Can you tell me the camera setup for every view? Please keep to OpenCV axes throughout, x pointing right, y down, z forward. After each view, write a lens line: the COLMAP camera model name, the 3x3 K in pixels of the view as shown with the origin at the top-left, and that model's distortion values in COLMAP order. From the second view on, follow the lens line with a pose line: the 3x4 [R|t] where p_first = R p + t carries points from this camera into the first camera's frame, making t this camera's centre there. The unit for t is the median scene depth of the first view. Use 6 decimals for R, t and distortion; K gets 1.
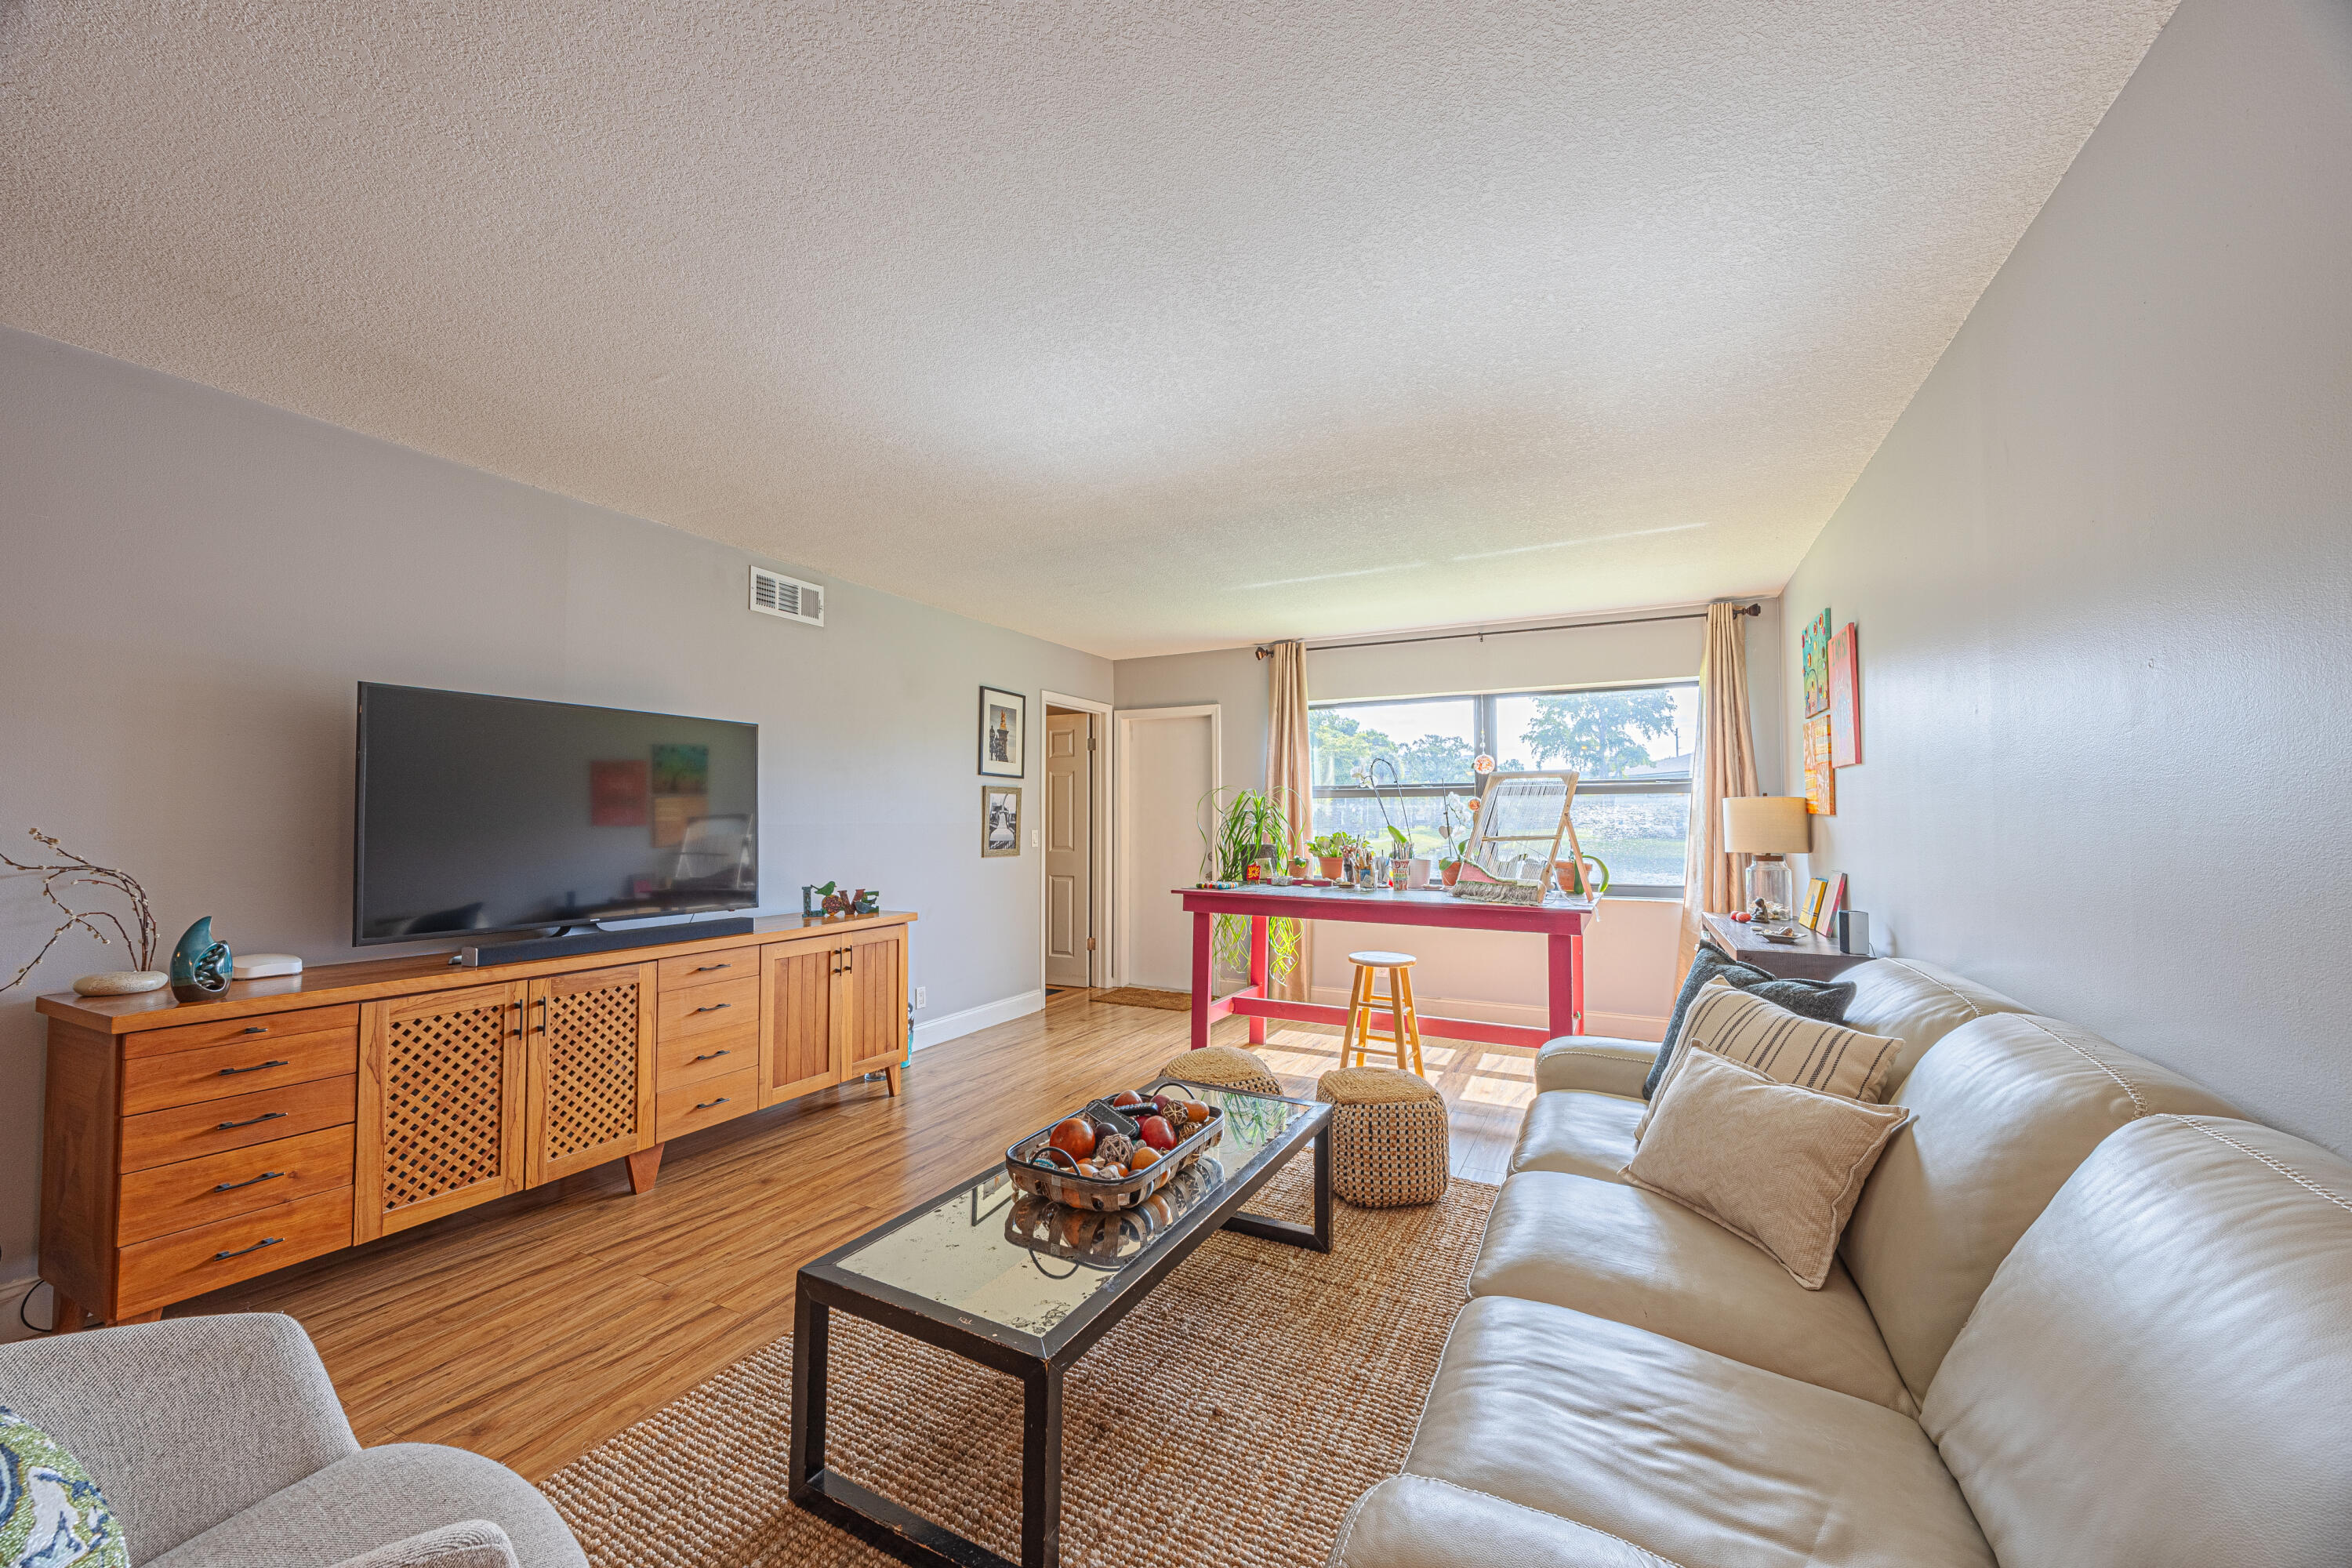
lens RADIAL K [[898.1, 0, 1168.6], [0, 898.1, 786.7], [0, 0, 1]] dist [-0.000141, 0.000113]
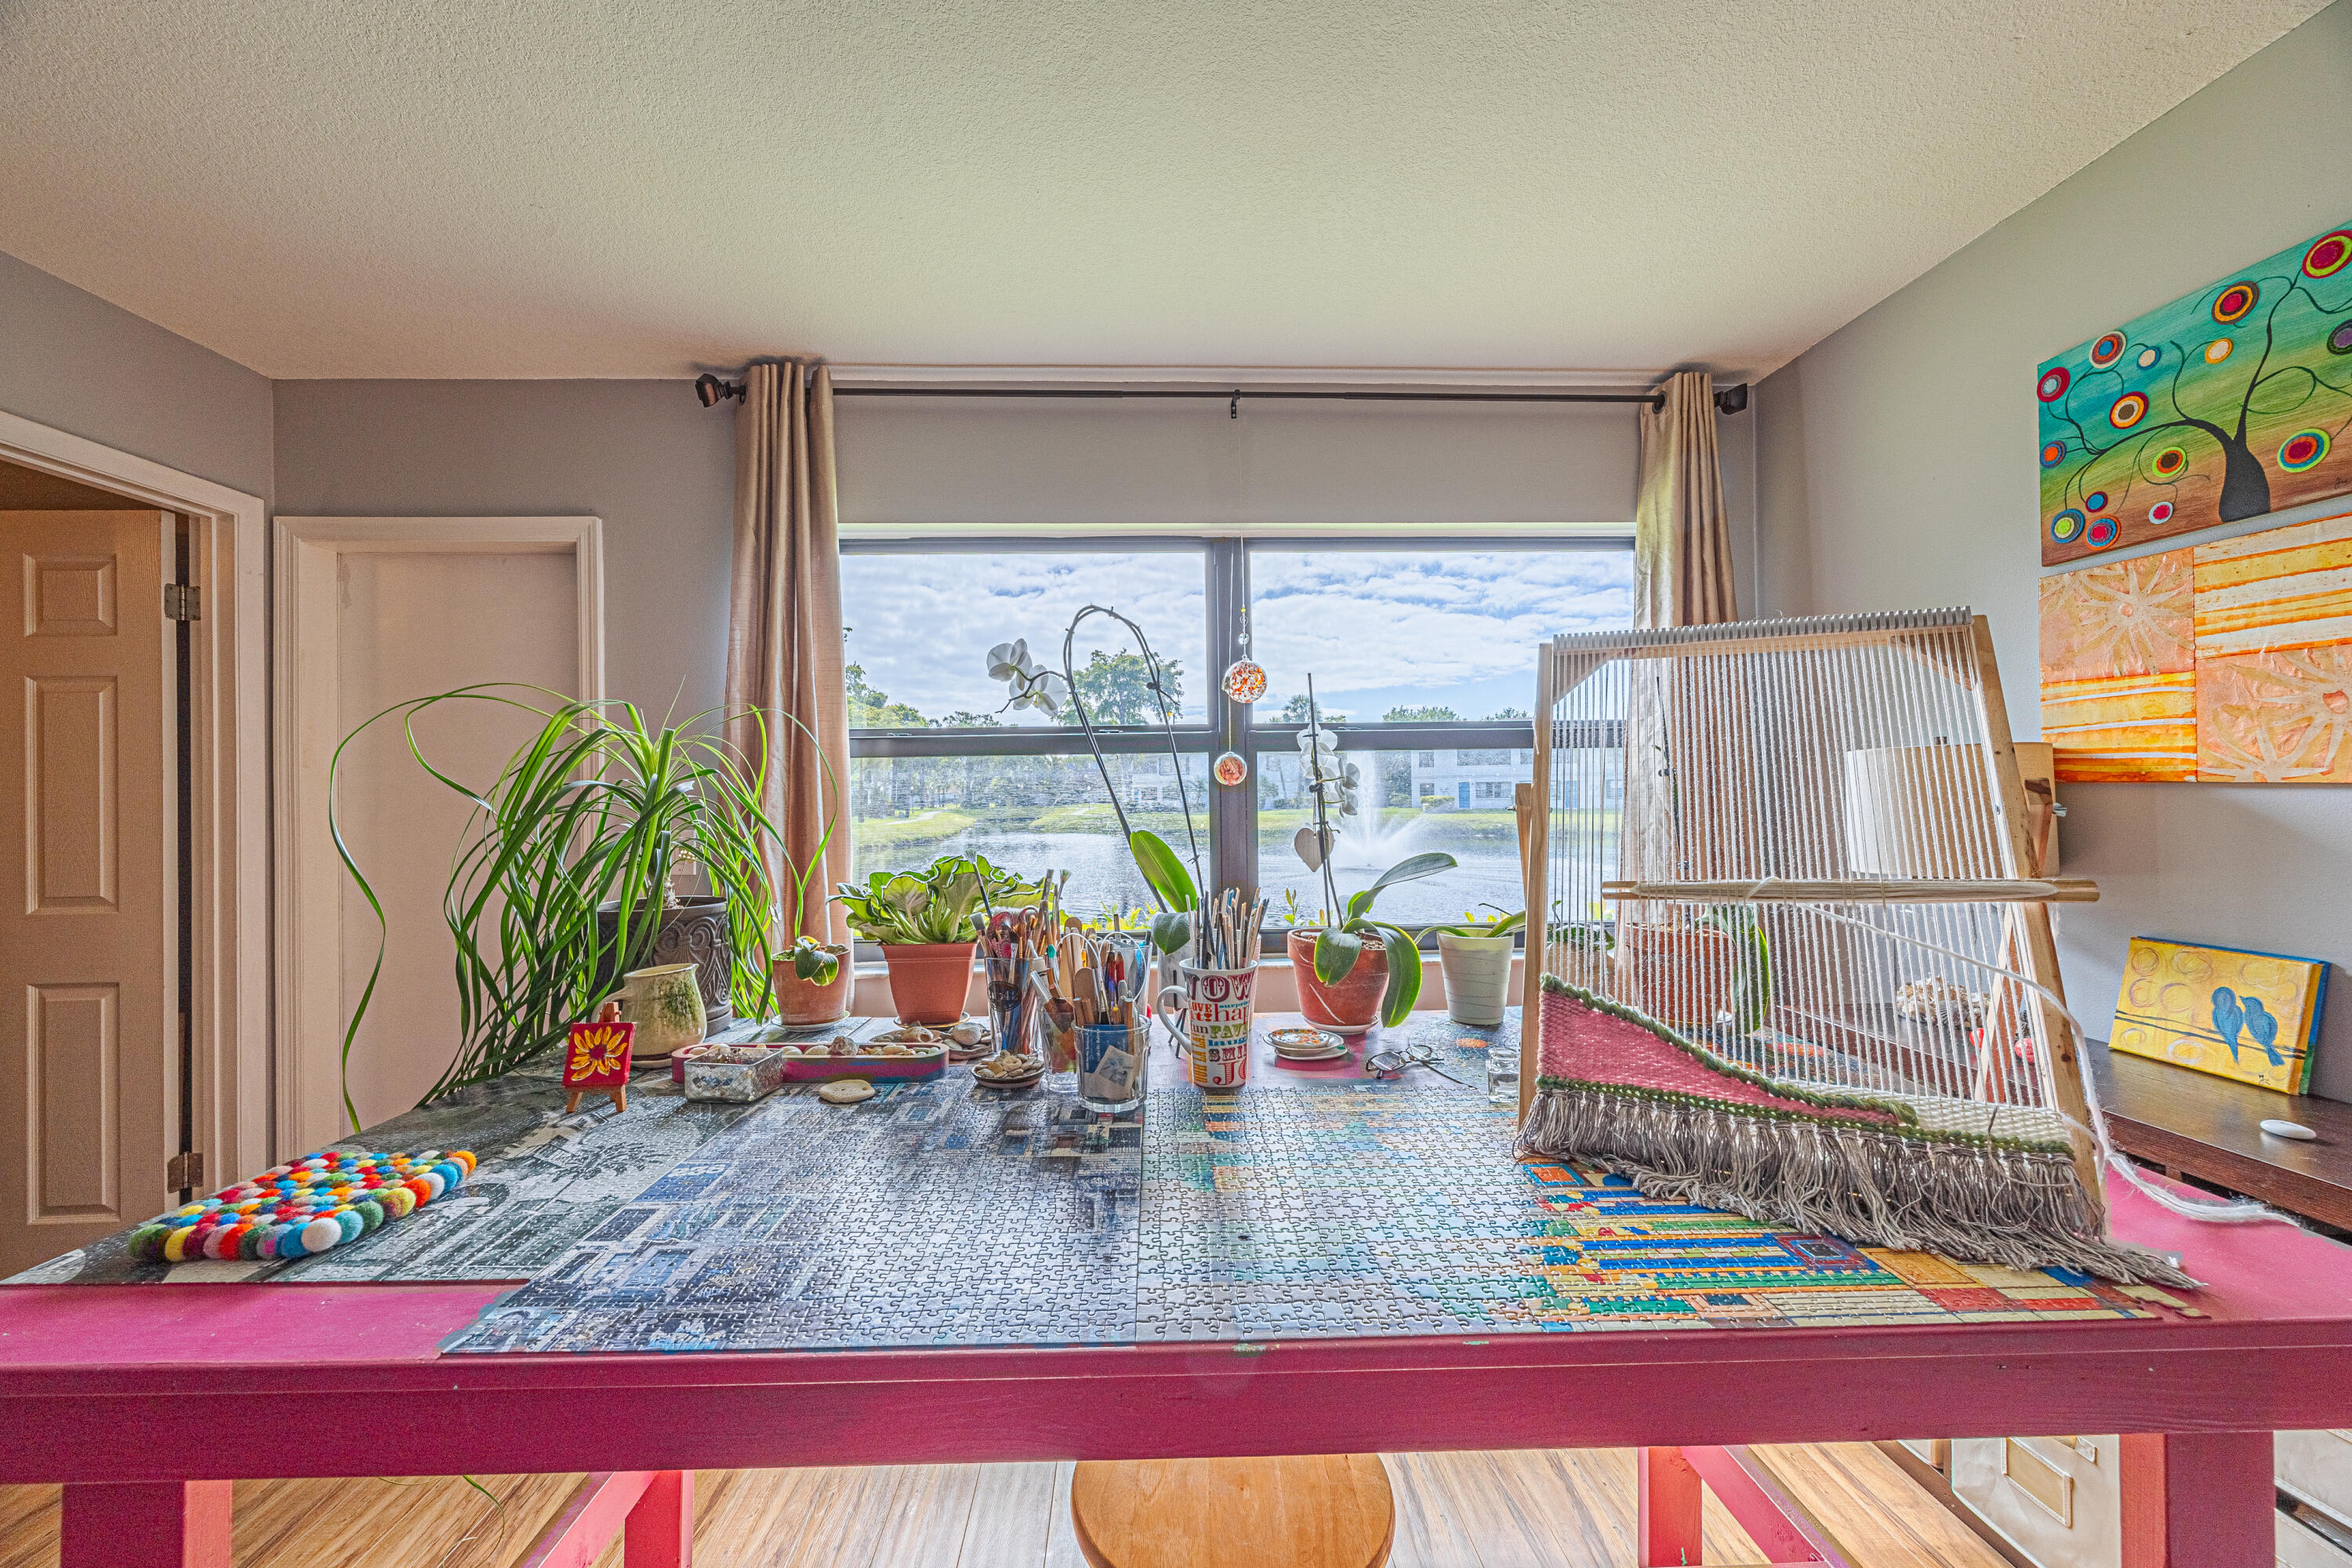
lens RADIAL K [[888.5, 0, 1169.6], [0, 888.5, 786.0], [0, 0, 1]] dist [-0.003641, 0.000020]
pose [[0.868418, -0.006324, 0.495792, 0.088850], [-0.005190, 0.999748, 0.021844, 0.018036], [-0.495806, -0.021543, 0.868166, 0.596112]]
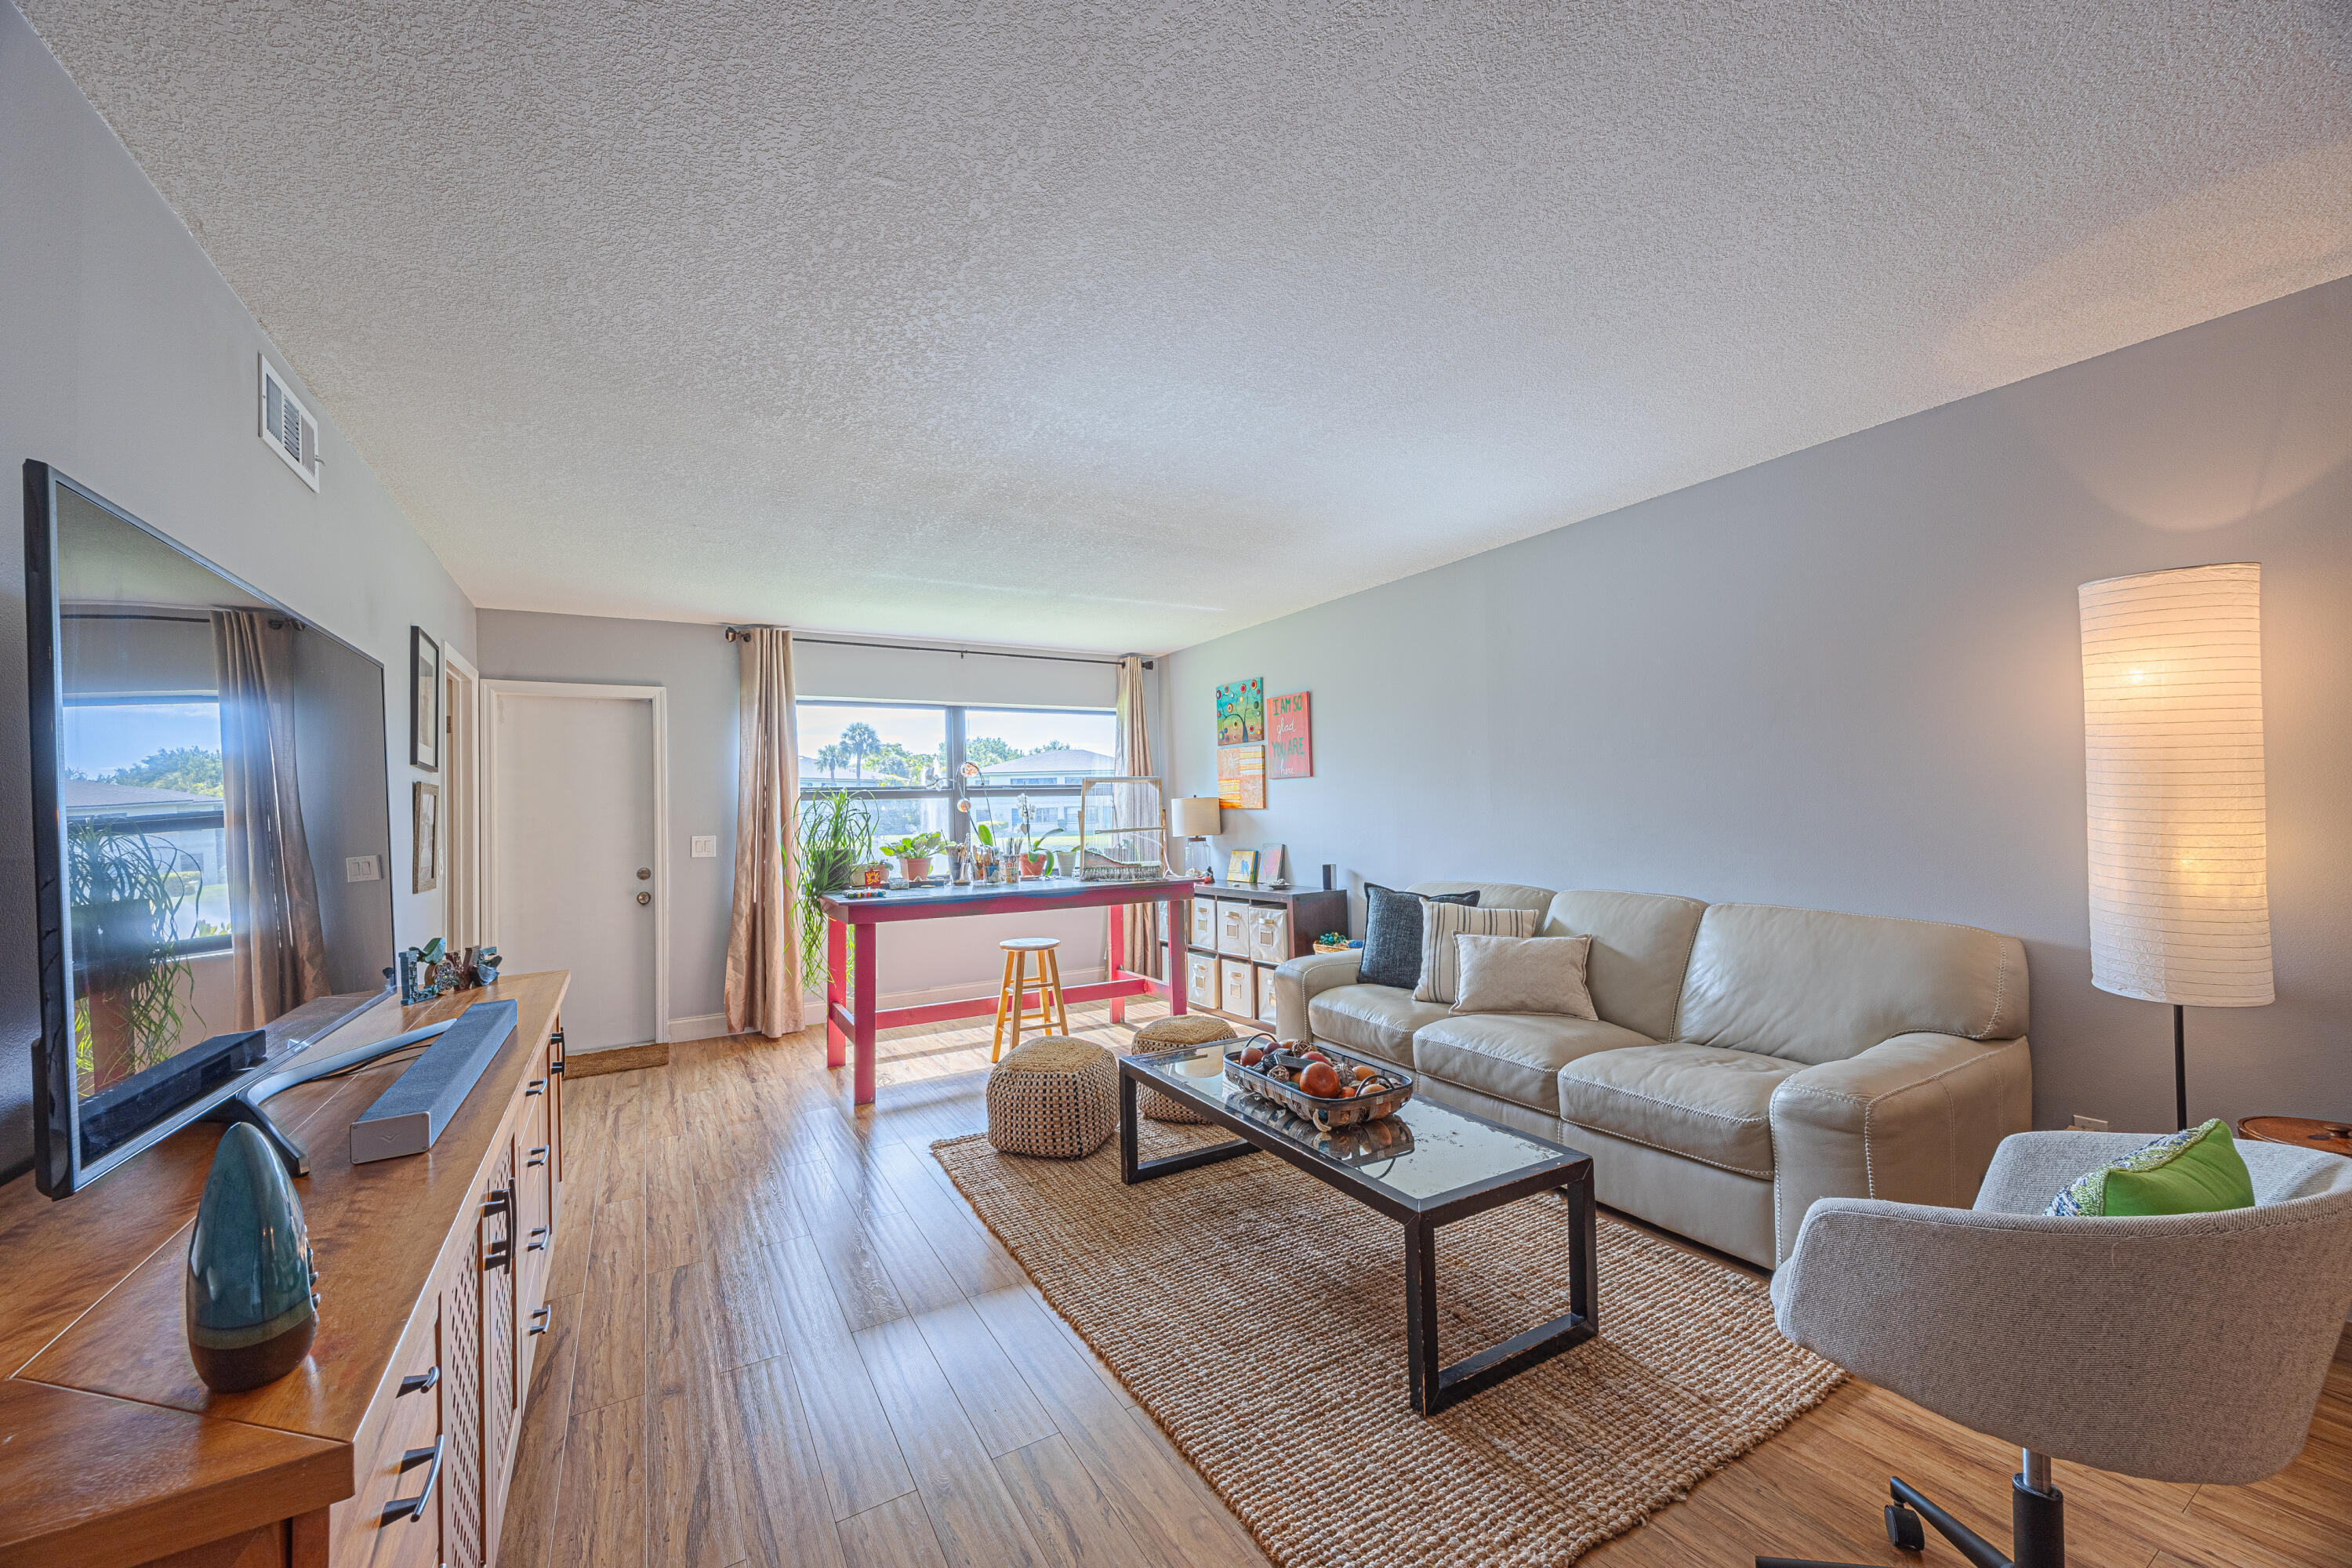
lens RADIAL K [[898.1, 0, 1168.6], [0, 898.1, 786.7], [0, 0, 1]] dist [-0.000141, 0.000113]
pose [[0.529970, 0.009960, 0.847958, -0.438942], [-0.003602, 0.999948, -0.009494, 0.005931], [-0.848009, 0.001977, 0.529978, 0.192620]]
